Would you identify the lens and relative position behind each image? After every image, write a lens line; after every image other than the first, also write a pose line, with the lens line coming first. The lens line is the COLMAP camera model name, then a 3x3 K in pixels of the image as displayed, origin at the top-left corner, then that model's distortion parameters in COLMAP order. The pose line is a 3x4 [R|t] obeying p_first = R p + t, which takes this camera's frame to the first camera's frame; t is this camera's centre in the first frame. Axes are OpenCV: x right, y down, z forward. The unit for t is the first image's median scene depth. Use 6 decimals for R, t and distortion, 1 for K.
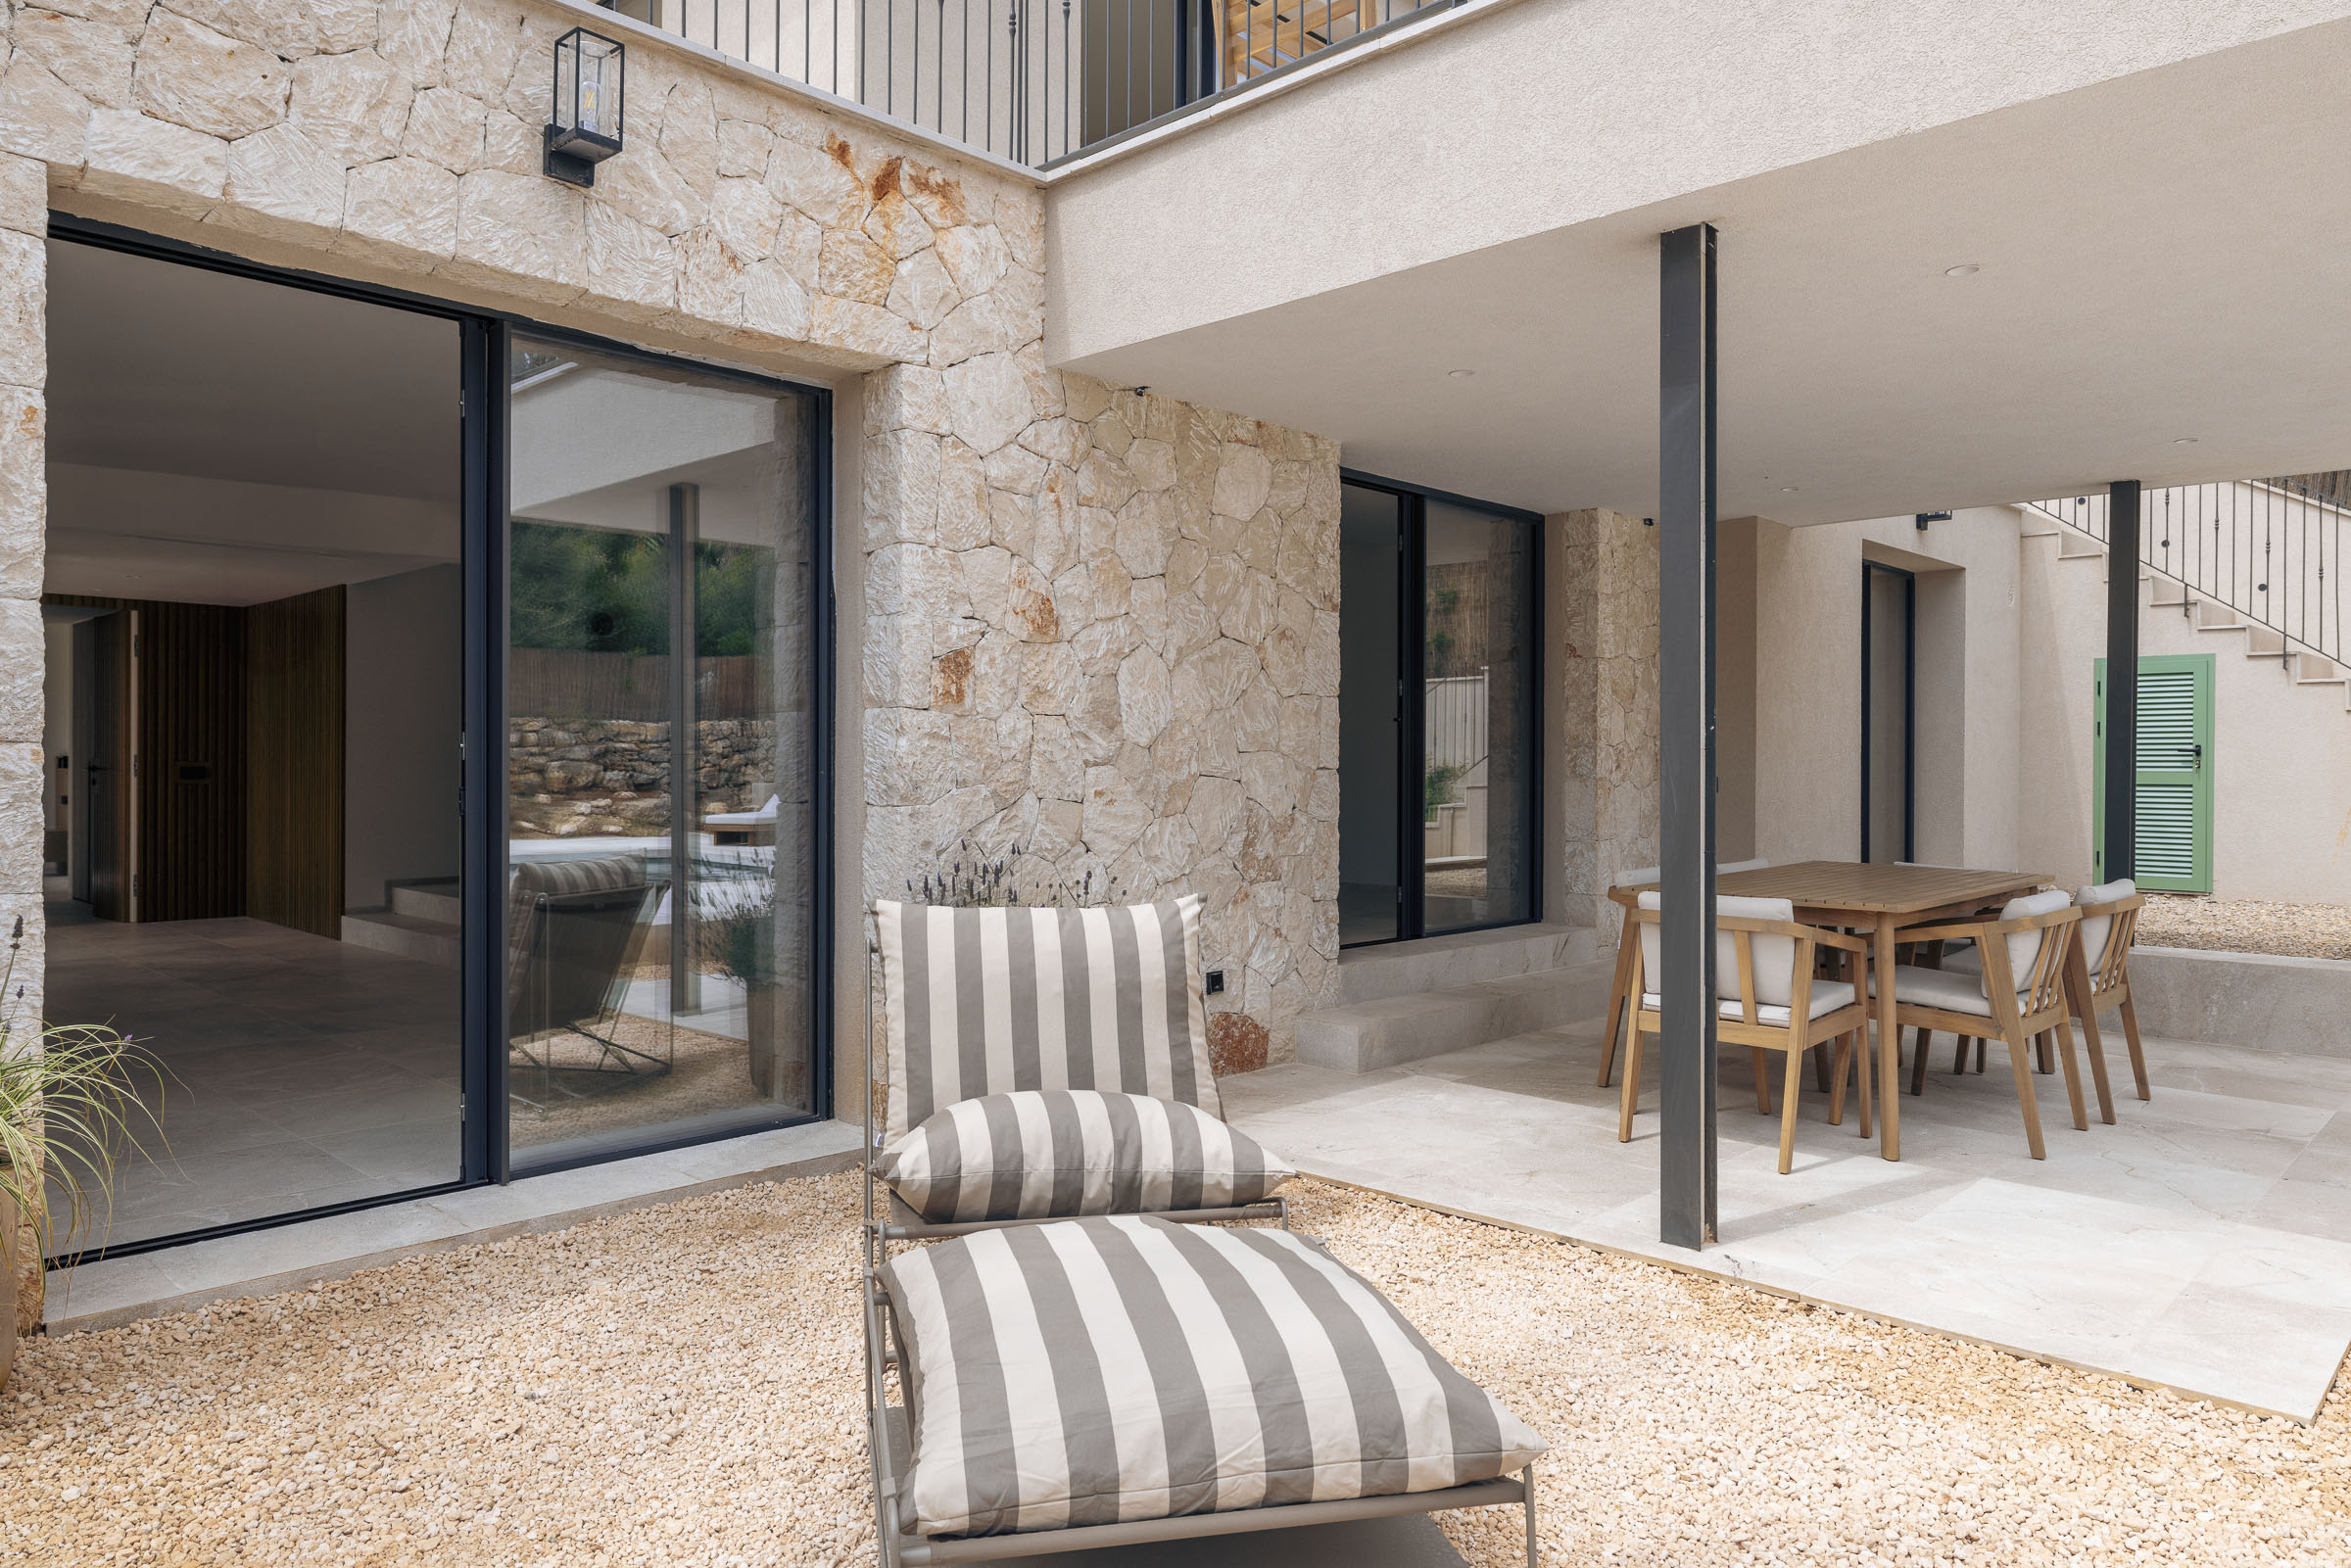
lens RADIAL K [[1531.4, 0, 1173.2], [0, 1531.4, 780.1], [0, 0, 1]] dist [0.001028, 0.002479]
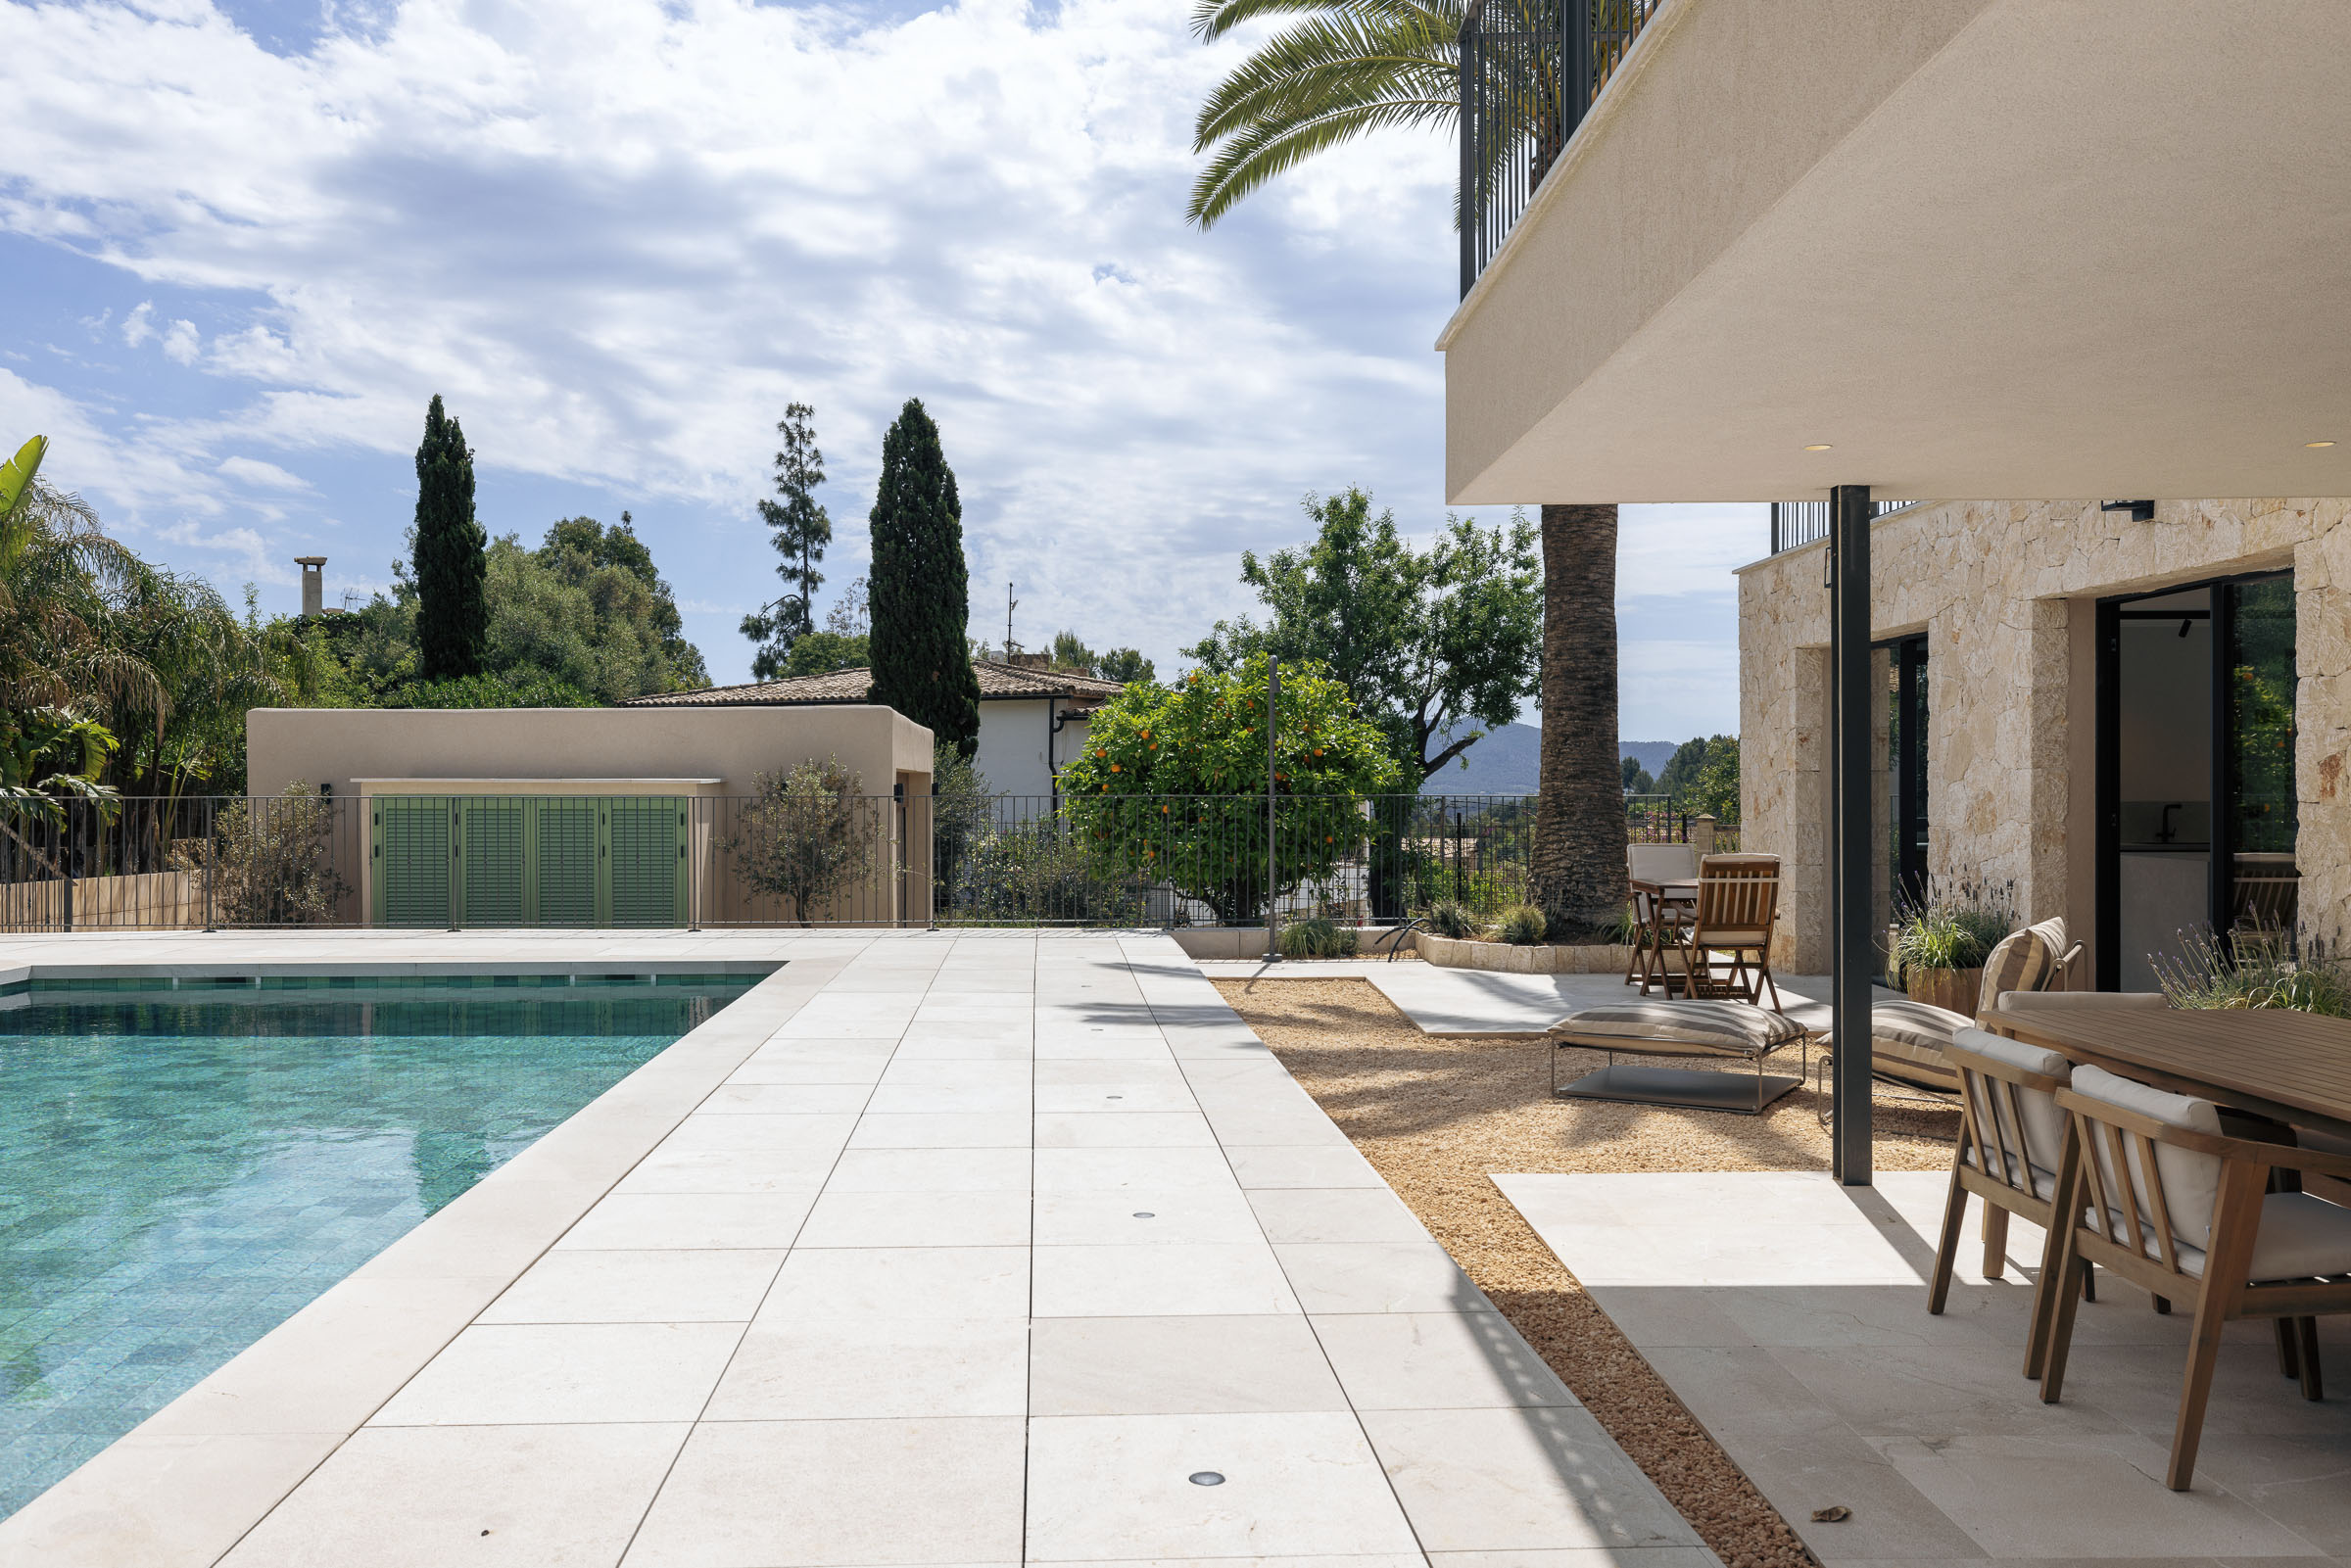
lens RADIAL K [[1675.1, 0, 1172.9], [0, 1675.1, 792.5], [0, 0, 1]] dist [-0.006998, 0.006131]
pose [[-0.715454, 0.002129, -0.698656, 1.356756], [-0.000129, 0.999995, 0.003180, -0.053556], [0.698659, 0.002365, -0.715450, 1.195048]]
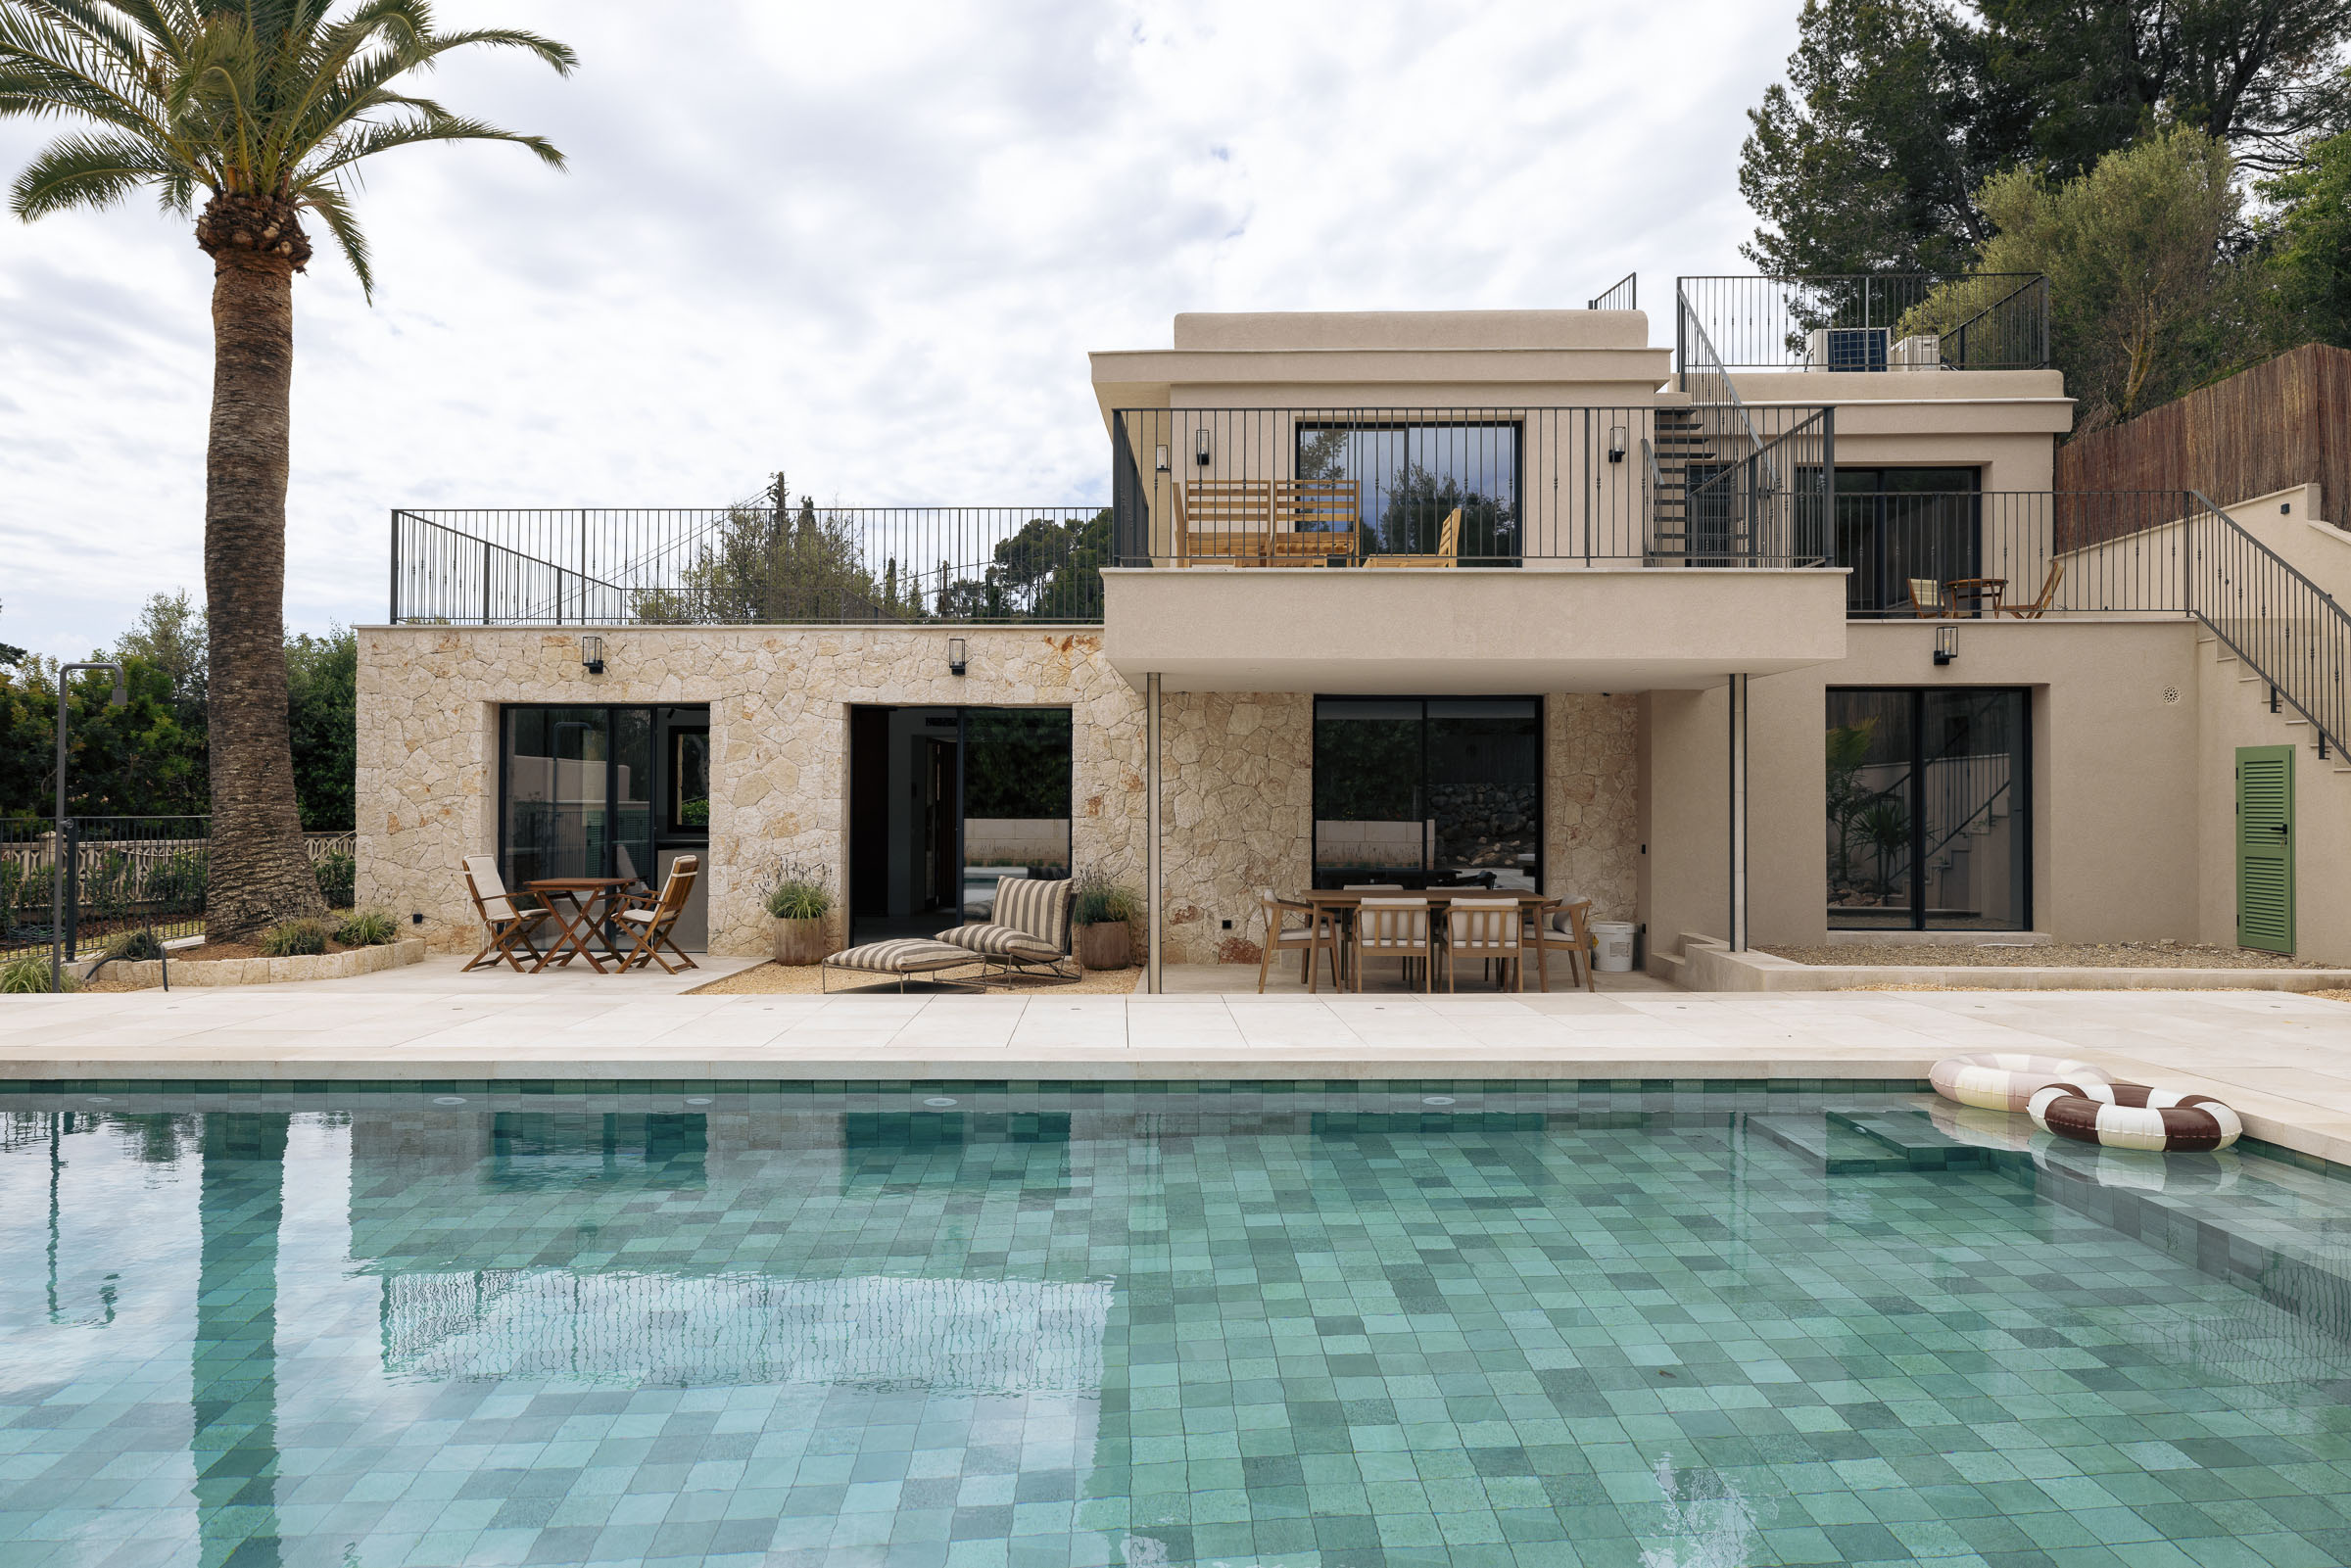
lens RADIAL K [[1531.4, 0, 1176.9], [0, 1531.4, 787.1], [0, 0, 1]] dist [0.001028, 0.002479]
pose [[0.684558, -0.006587, -0.728928, 1.890915], [-0.007760, 0.999837, -0.016323, -0.051296], [0.728917, 0.016831, 0.684395, -0.798763]]
